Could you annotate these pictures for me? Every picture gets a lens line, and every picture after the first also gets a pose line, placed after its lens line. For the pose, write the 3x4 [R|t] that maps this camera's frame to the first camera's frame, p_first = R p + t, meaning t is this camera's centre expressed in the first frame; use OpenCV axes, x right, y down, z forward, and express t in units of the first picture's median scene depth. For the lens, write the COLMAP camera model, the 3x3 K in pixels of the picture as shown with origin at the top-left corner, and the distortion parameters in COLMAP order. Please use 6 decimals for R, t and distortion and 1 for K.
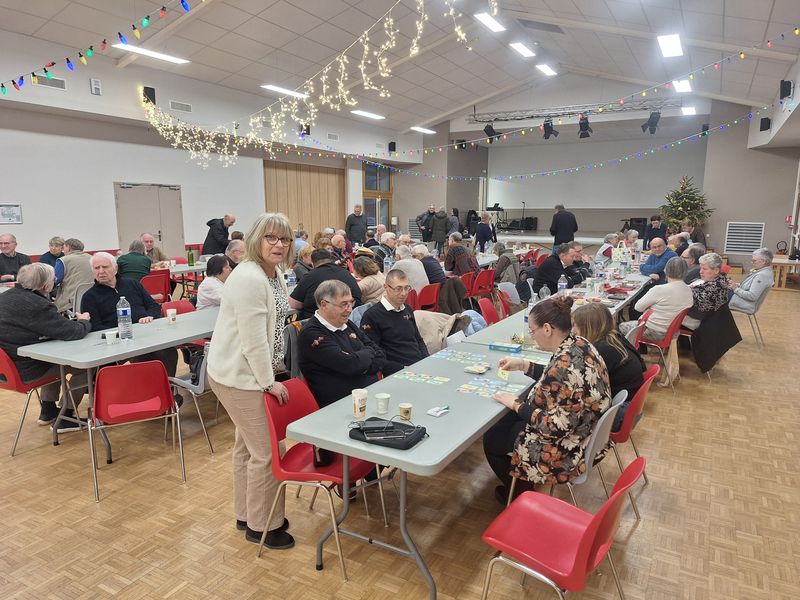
lens RADIAL K [[545.8, 0, 402.9], [0, 545.8, 300.2], [0, 0, 1]] dist [0.000102, -0.006186]
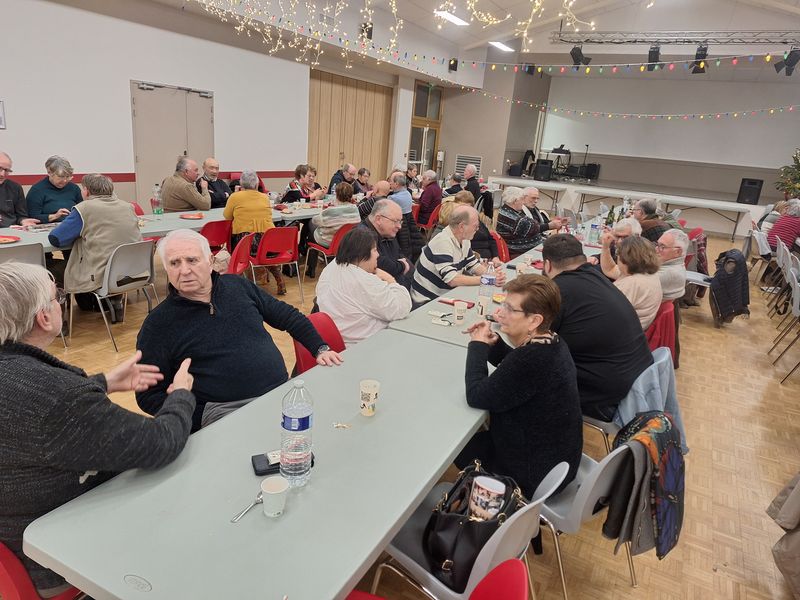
lens RADIAL K [[545.8, 0, 397.0], [0, 545.8, 303.1], [0, 0, 1]] dist [0.000102, -0.006186]
pose [[0.996838, 0.076578, 0.021207, -0.104611], [-0.078698, 0.988344, 0.130318, -0.027821], [-0.010980, -0.131575, 0.991245, 0.145955]]
